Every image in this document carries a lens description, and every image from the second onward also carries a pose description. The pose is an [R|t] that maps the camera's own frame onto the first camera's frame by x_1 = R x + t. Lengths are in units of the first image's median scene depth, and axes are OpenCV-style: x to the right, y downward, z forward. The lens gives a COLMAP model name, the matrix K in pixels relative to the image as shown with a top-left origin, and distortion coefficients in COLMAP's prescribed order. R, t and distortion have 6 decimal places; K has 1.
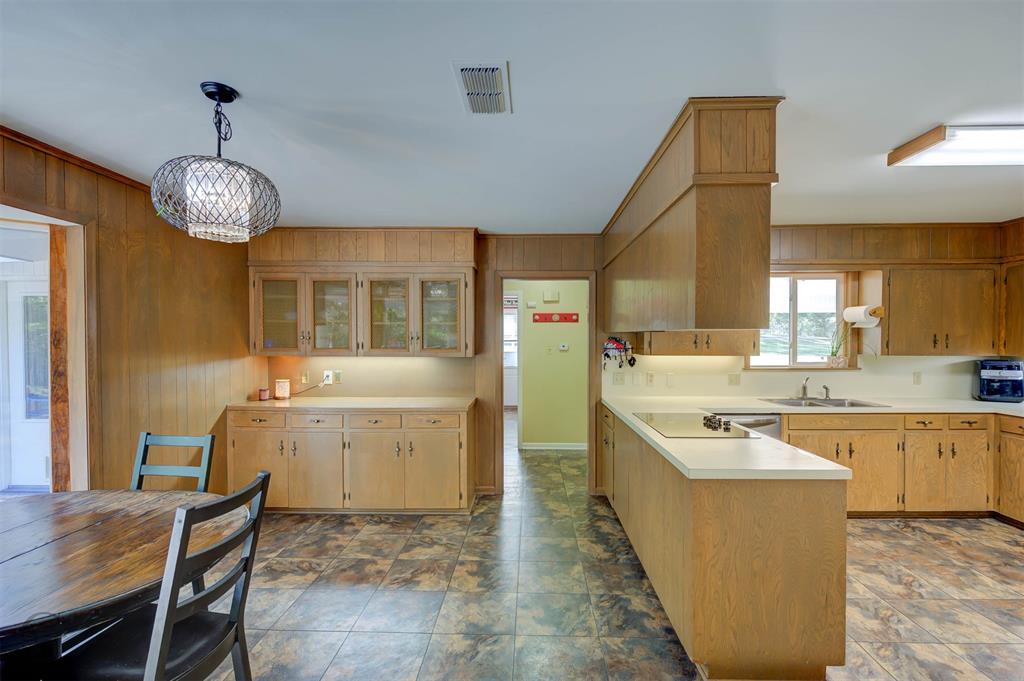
lens RADIAL K [[487.8, 0, 516.6], [0, 487.8, 345.5], [0, 0, 1]] dist [0.000080, -0.003561]
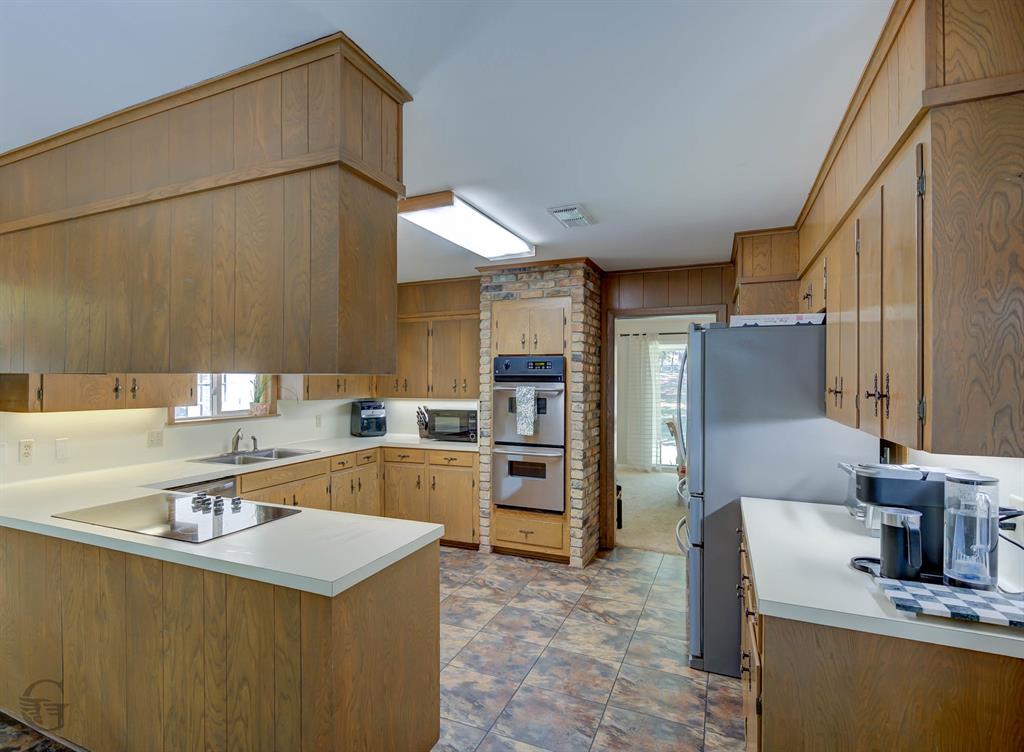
lens RADIAL K [[542.7, 0, 461.0], [0, 542.7, 381.4], [0, 0, 1]] dist [-0.000854, -0.000669]
pose [[0.412481, 0.000691, 0.910966, -0.124131], [0.011875, 0.999911, -0.006135, -0.007819], [-0.910889, 0.013348, 0.412436, 0.256853]]
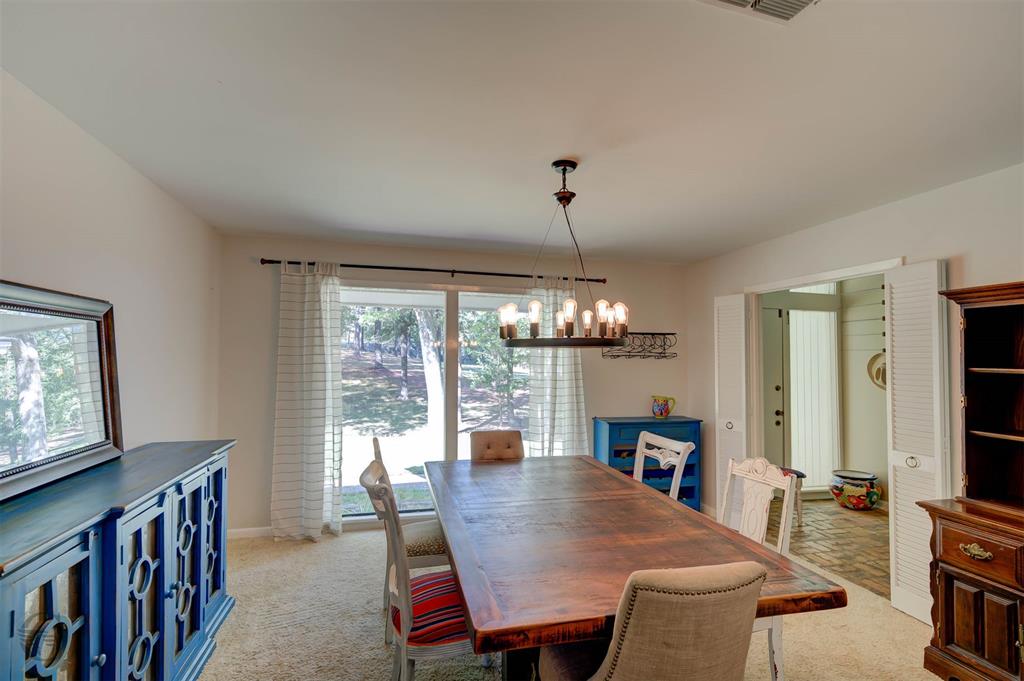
lens RADIAL K [[487.8, 0, 515.3], [0, 487.8, 345.7], [0, 0, 1]] dist [0.000080, -0.003561]
pose [[-0.273934, 0.025739, 0.961404, 1.052136], [0.009192, 0.999666, -0.024145, -0.007060], [-0.961705, 0.002223, -0.274079, 0.352480]]
